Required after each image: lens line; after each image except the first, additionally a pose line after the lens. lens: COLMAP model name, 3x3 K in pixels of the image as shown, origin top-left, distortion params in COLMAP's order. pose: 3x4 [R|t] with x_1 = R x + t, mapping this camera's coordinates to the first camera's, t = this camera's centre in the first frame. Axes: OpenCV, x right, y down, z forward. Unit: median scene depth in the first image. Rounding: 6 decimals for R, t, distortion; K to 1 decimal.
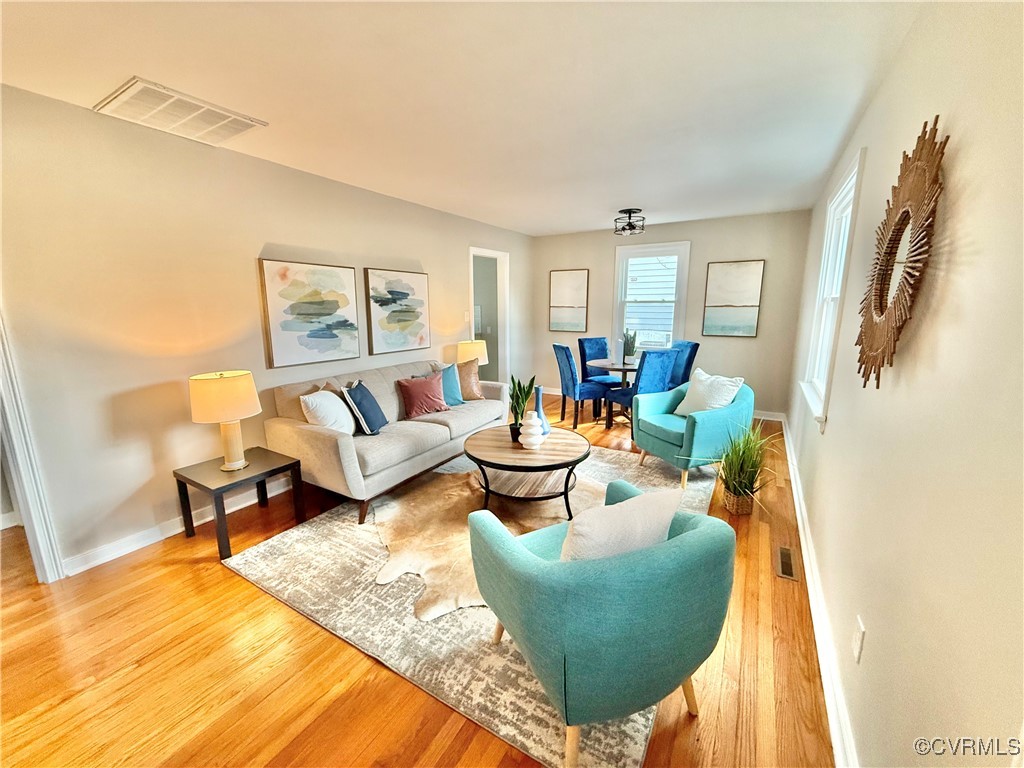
lens RADIAL K [[408.0, 0, 507.7], [0, 408.0, 382.7], [0, 0, 1]] dist [0.001103, -0.000639]
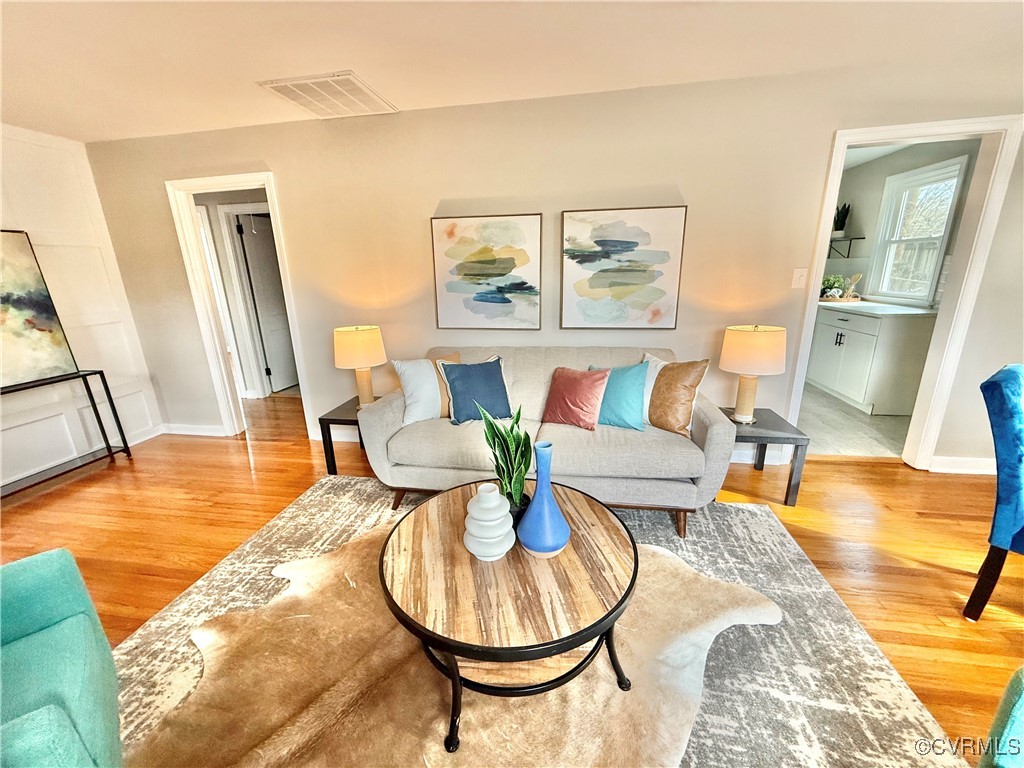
lens RADIAL K [[408.0, 0, 509.1], [0, 408.0, 383.8], [0, 0, 1]] dist [0.001103, -0.000639]
pose [[0.366266, 0.248867, -0.896612, 0.357006], [-0.151761, 0.966646, 0.206312, -0.113693], [0.918051, 0.060505, 0.391818, 0.626284]]
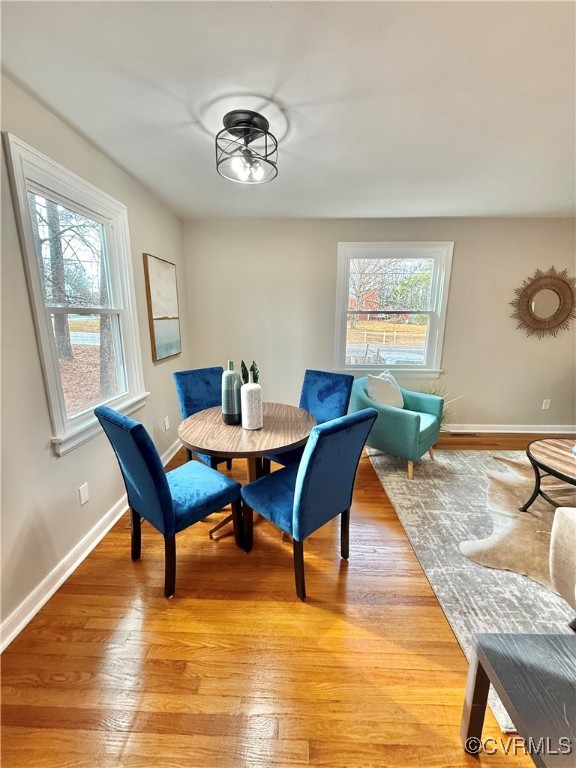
lens RADIAL K [[306.0, 0, 287.4], [0, 306.0, 383.3], [0, 0, 1]] dist [0.001103, -0.000639]
pose [[-0.490191, -0.185049, 0.851745, -0.116710], [0.170265, 0.938048, 0.301789, -0.285441], [-0.854823, 0.292957, -0.428315, 1.478148]]
